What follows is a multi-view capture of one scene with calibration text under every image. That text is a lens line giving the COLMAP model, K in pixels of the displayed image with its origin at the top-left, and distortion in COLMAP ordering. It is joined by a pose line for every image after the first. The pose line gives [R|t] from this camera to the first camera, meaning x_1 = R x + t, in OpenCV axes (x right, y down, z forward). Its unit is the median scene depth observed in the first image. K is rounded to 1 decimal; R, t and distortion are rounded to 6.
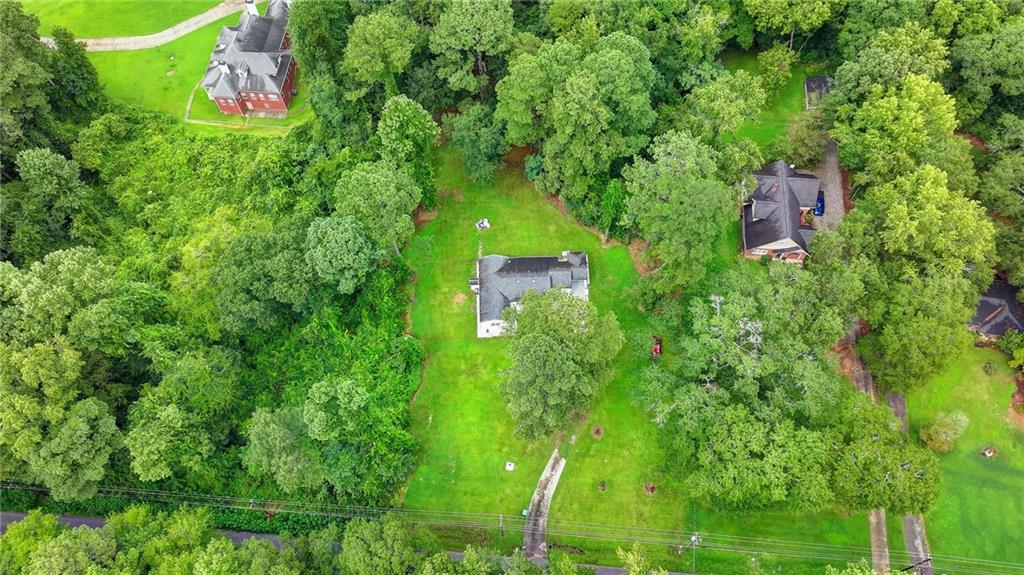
lens RADIAL K [[714.3, 0, 512.9], [0, 714.3, 285.6], [0, 0, 1]] dist [-0.002589, 0.020821]
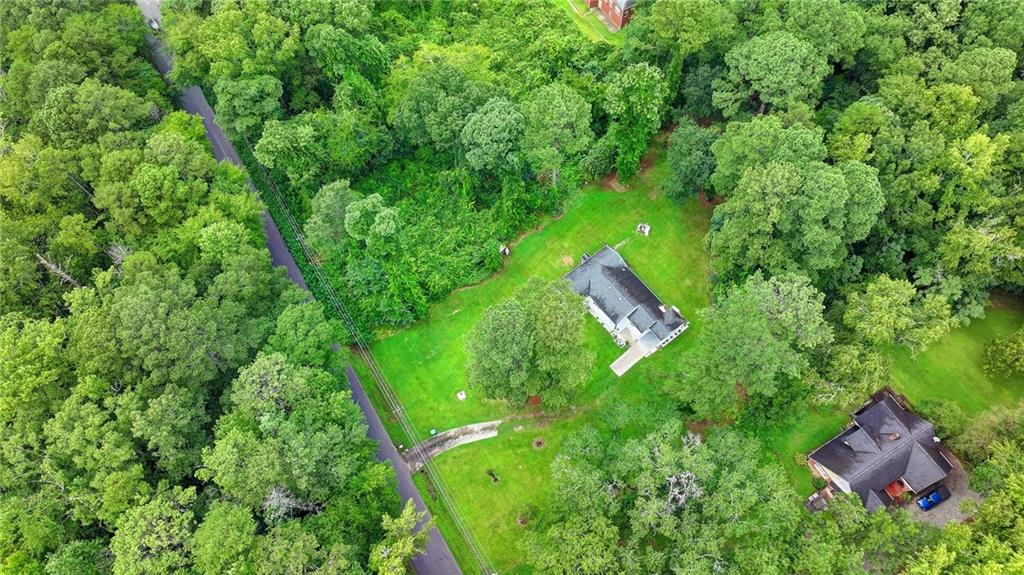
lens RADIAL K [[714.3, 0, 514.2], [0, 714.3, 284.3], [0, 0, 1]] dist [-0.002589, 0.020821]
pose [[0.598267, 0.726499, -0.338047, 0.257882], [-0.711723, 0.675608, 0.192363, -0.104384], [0.368139, 0.125511, 0.921260, 0.045526]]
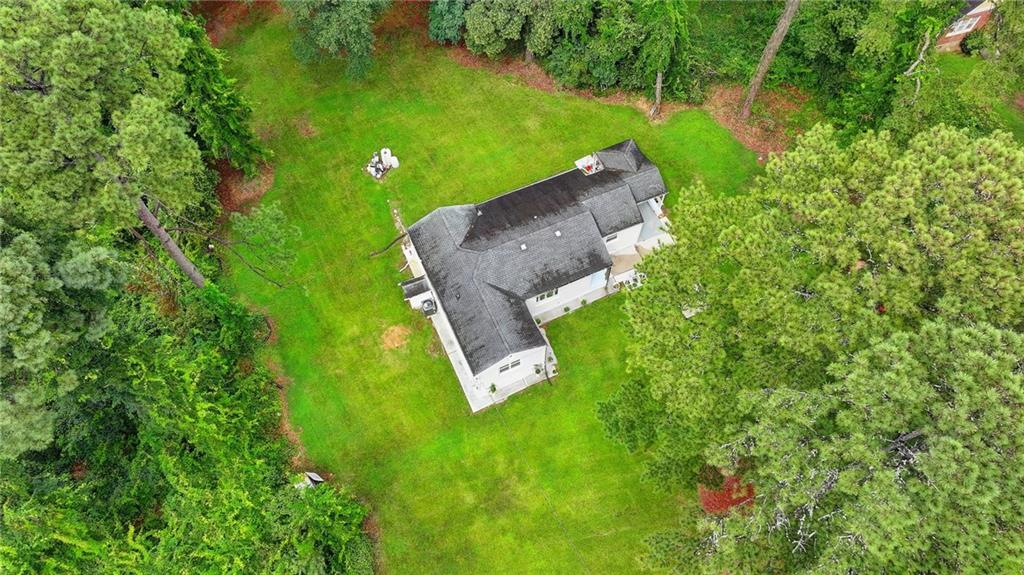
lens RADIAL K [[714.3, 0, 512.0], [0, 714.3, 289.8], [0, 0, 1]] dist [-0.002589, 0.020821]
pose [[0.924691, -0.335277, 0.180377, -0.079864], [0.339365, 0.940615, 0.008641, 0.011558], [-0.172563, 0.053224, 0.983560, 0.605995]]
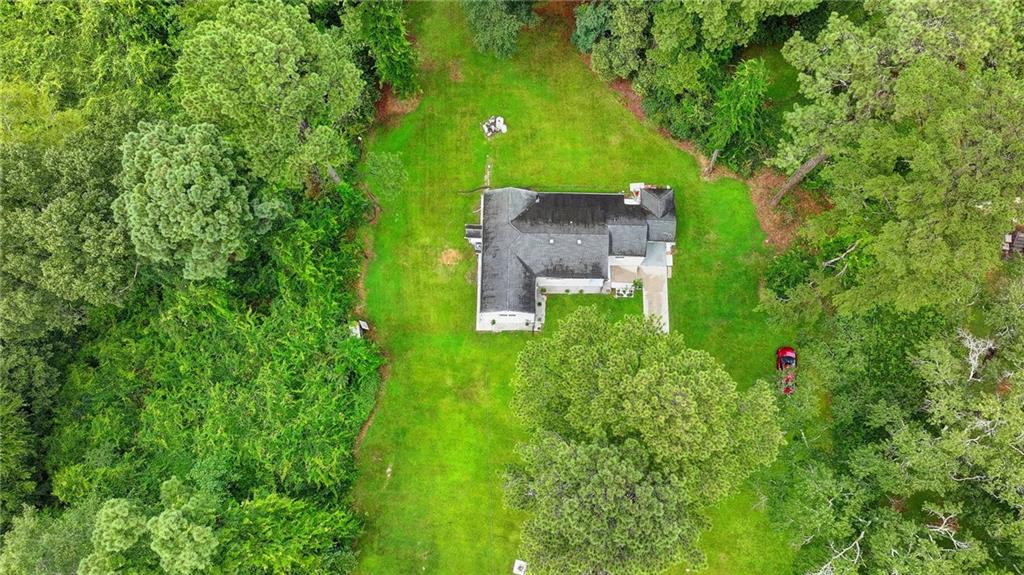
lens RADIAL K [[714.3, 0, 514.9], [0, 714.3, 283.5], [0, 0, 1]] dist [-0.002589, 0.020821]
pose [[0.998448, 0.052191, -0.019422, -0.008856], [-0.047410, 0.979616, 0.195203, -0.081091], [0.029214, -0.193979, 0.980571, 0.444421]]
